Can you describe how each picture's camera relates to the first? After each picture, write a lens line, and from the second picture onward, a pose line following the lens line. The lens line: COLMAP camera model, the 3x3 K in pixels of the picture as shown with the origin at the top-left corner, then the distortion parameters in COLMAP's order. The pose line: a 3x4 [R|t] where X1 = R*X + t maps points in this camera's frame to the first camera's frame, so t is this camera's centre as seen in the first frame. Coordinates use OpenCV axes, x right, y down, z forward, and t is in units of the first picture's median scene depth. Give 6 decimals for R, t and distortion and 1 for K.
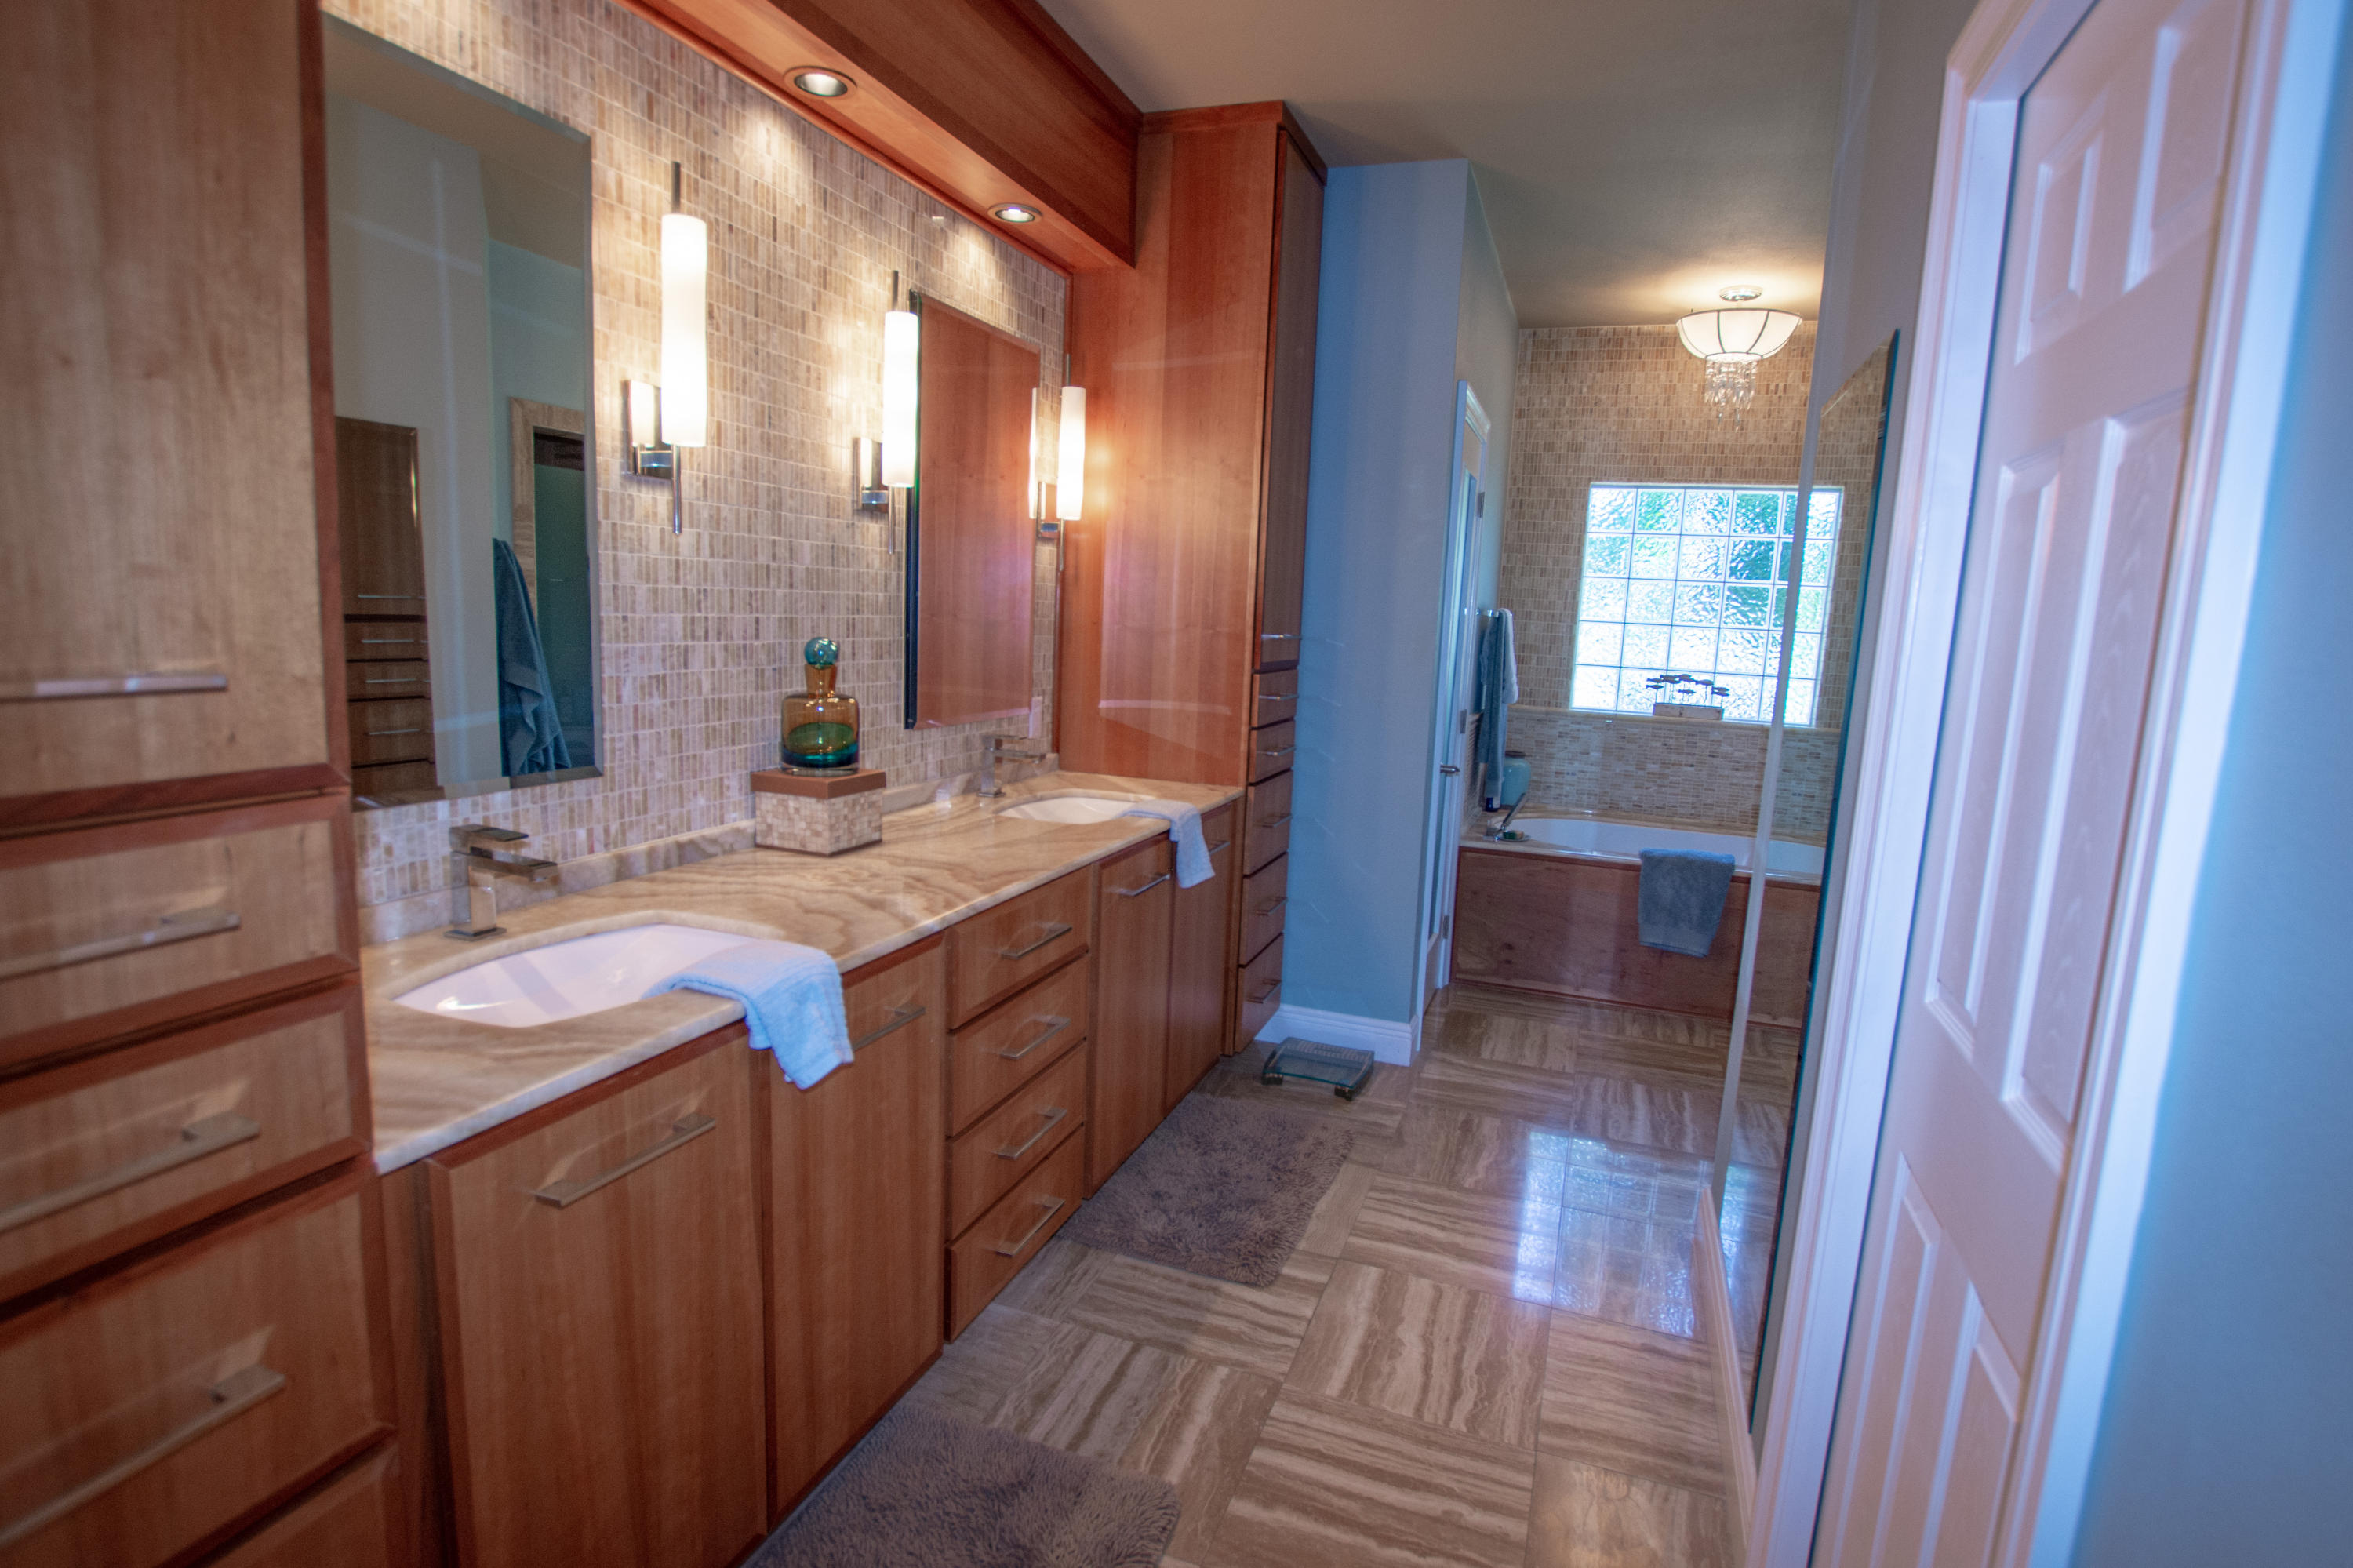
lens RADIAL K [[1165.6, 0, 1185.9], [0, 1165.6, 782.5], [0, 0, 1]] dist [-0.038128, 0.007062]
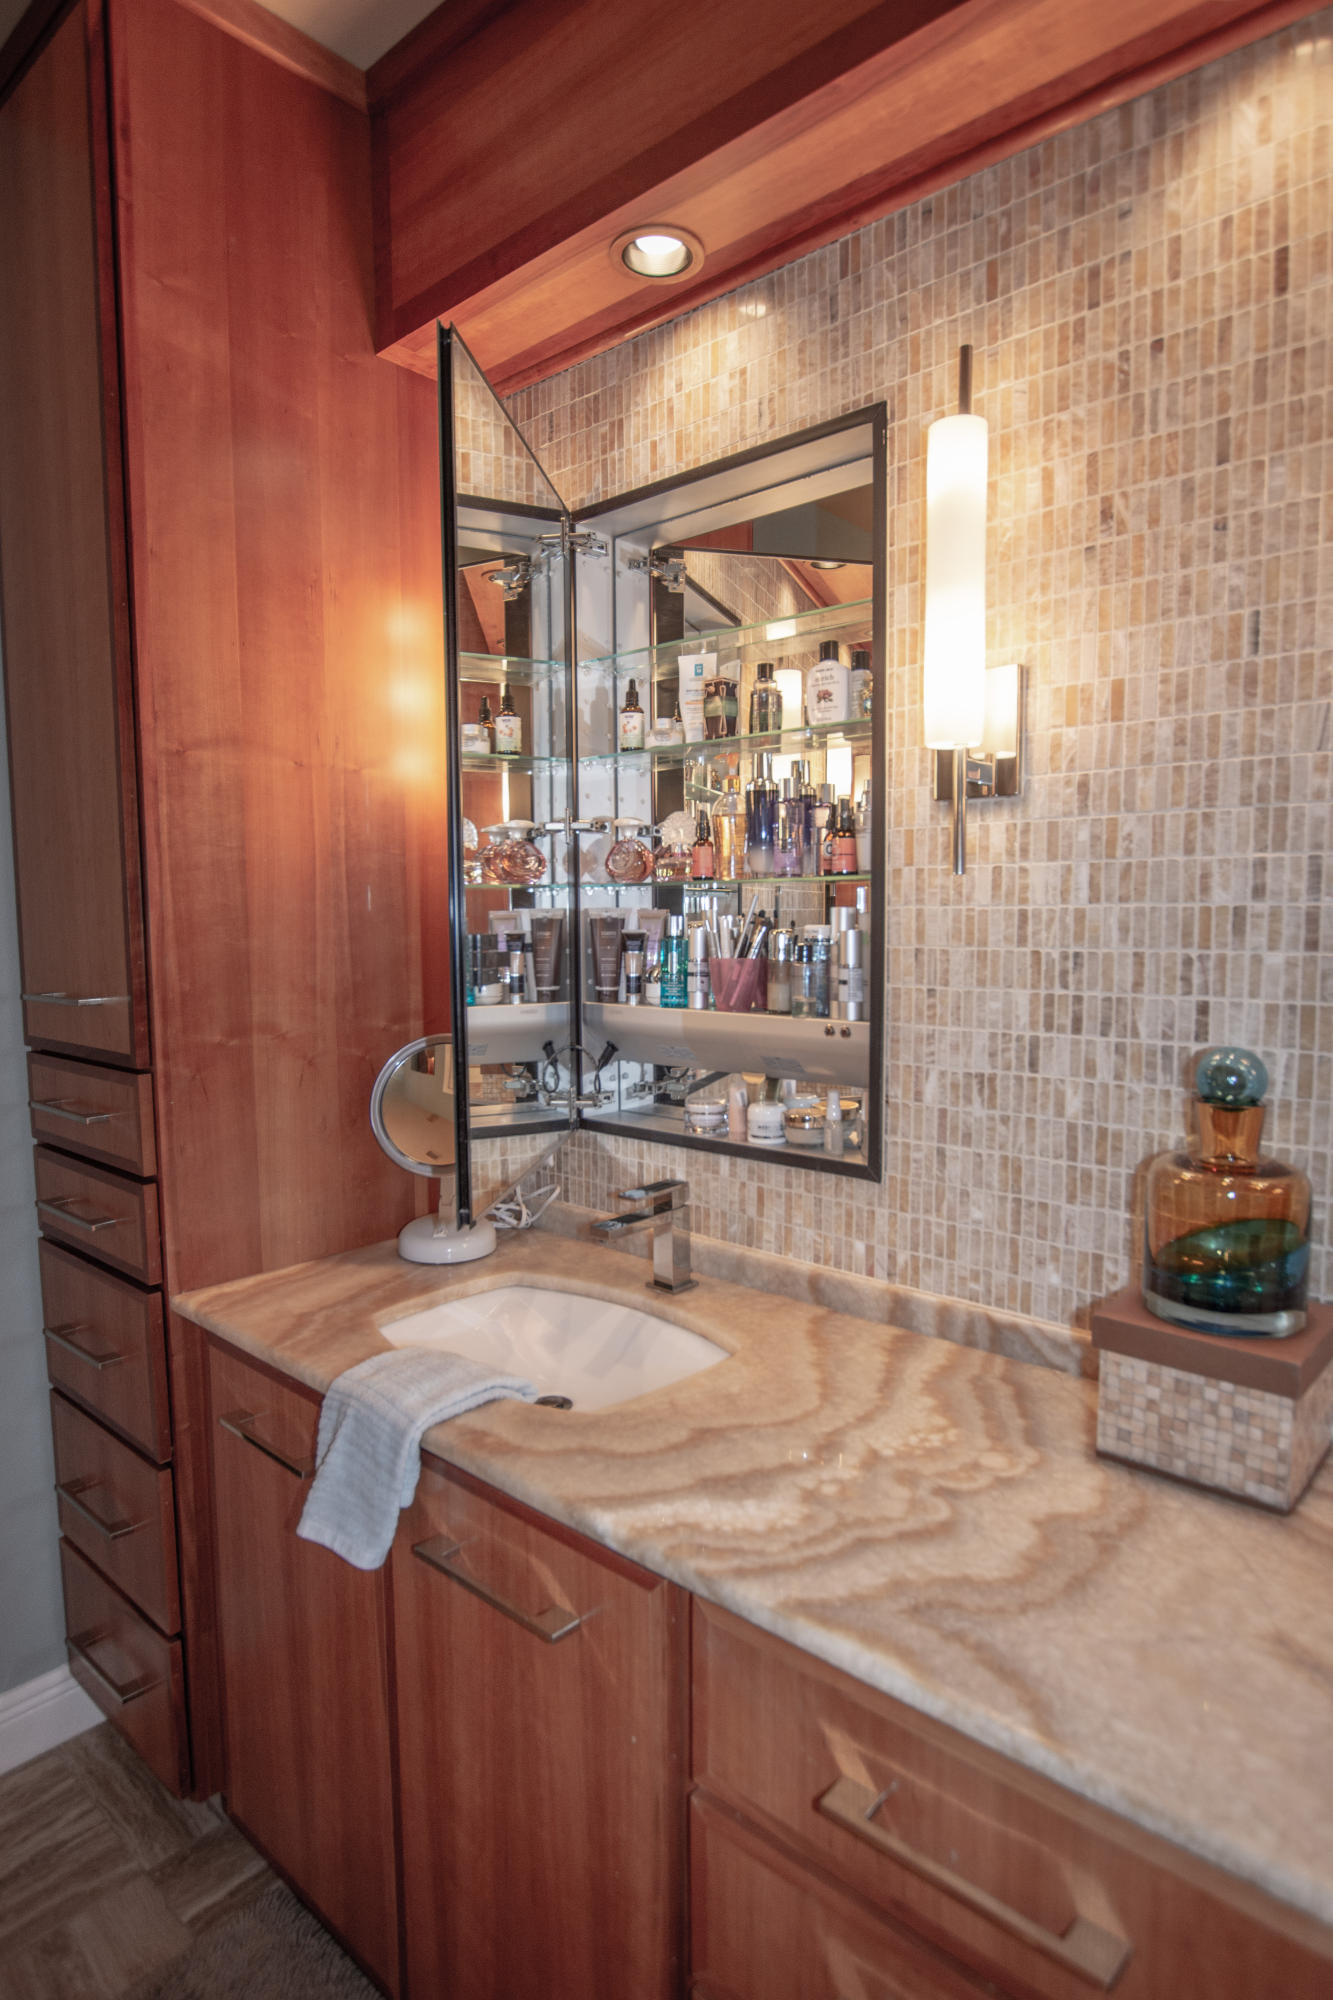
lens RADIAL K [[1093.0, 0, 663.9], [0, 1093.0, 1016.8], [0, 0, 1]] dist [-0.020049, 0.001301]
pose [[-0.364525, 0.044101, -0.930149, 0.211325], [-0.149612, 0.983127, 0.105246, -0.152933], [0.919096, 0.177527, -0.351776, 0.952283]]
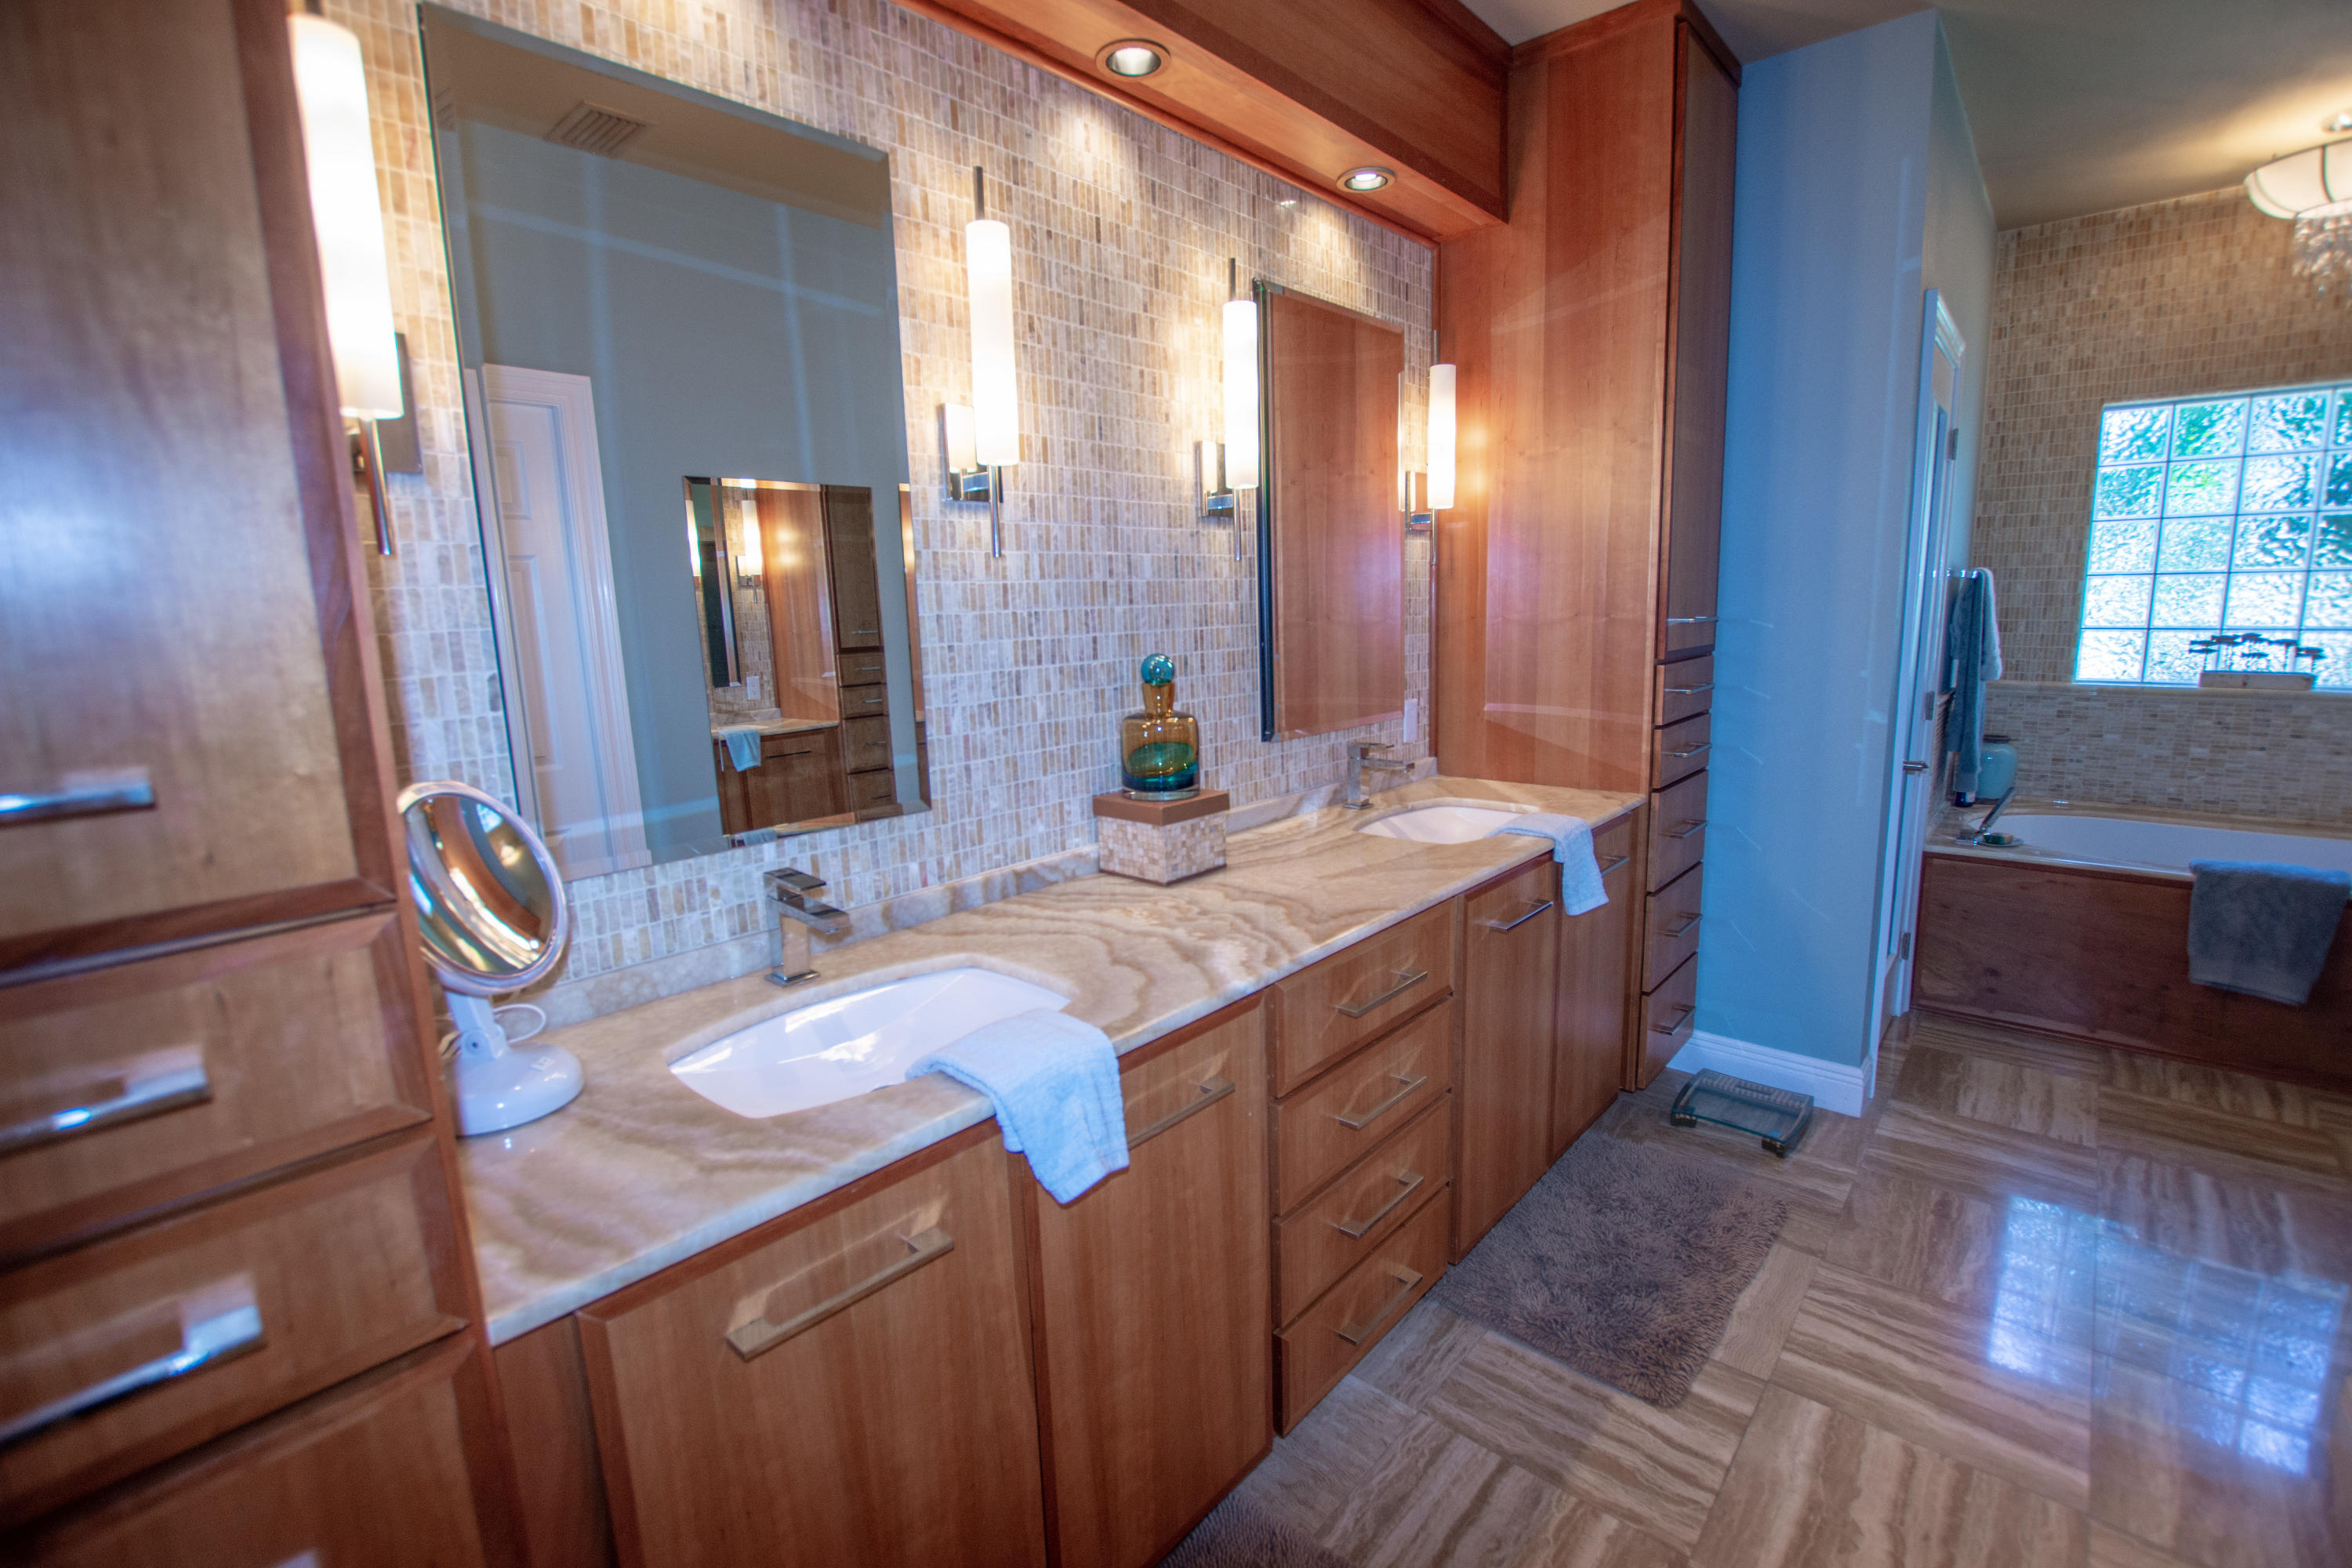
lens RADIAL K [[1035.4, 0, 1189.8], [0, 1035.4, 779.5], [0, 0, 1]] dist [-0.034794, 0.005176]
pose [[0.929195, -0.008235, -0.369499, 0.023840], [0.015123, 0.999762, 0.015748, -0.035875], [0.369281, -0.020221, 0.929098, 0.222564]]
